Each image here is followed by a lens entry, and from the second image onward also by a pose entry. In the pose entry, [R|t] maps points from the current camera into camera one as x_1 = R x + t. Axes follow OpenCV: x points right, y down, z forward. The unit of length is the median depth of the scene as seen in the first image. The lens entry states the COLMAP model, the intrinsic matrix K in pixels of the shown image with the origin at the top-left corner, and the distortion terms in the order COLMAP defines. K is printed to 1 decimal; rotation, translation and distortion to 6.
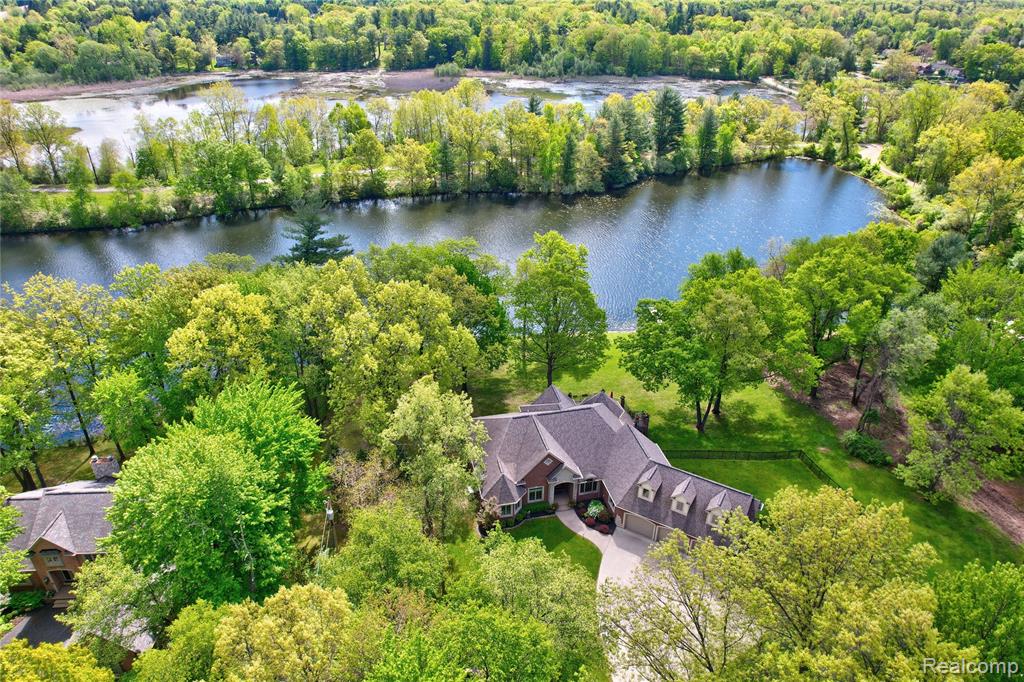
lens RADIAL K [[637.8, 0, 500.9], [0, 637.8, 339.4], [0, 0, 1]] dist [-0.081214, 0.071648]
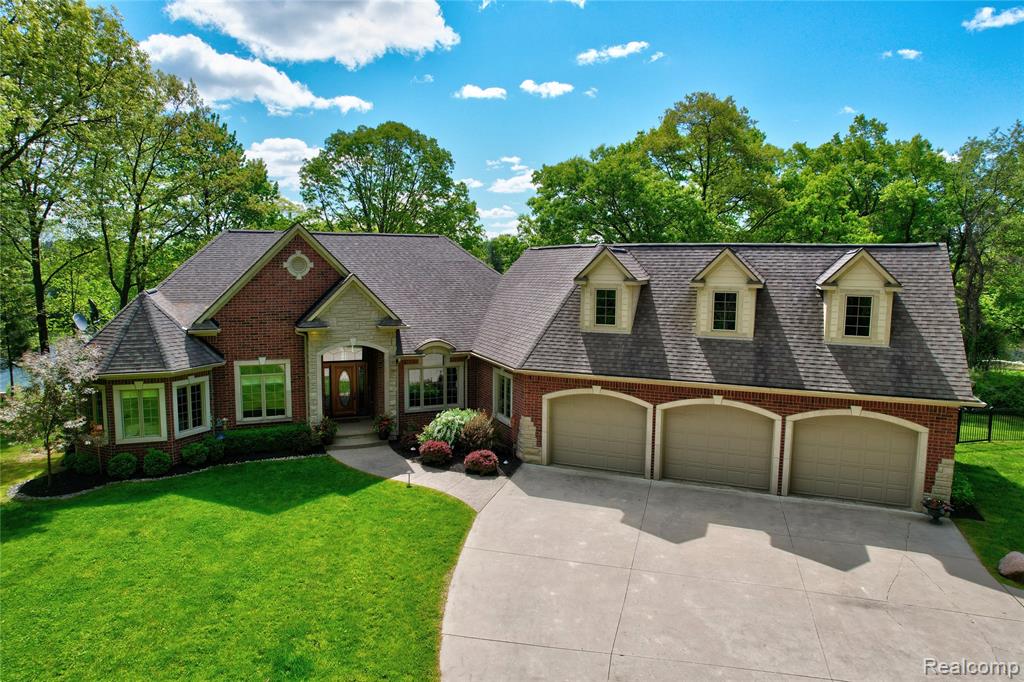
lens RADIAL K [[637.8, 0, 500.9], [0, 637.8, 339.4], [0, 0, 1]] dist [-0.081214, 0.071648]
pose [[0.985705, -0.009950, 0.168187, 0.042117], [0.071898, 0.927636, -0.366501, 0.122111], [-0.152370, 0.373354, 0.915090, 0.242415]]
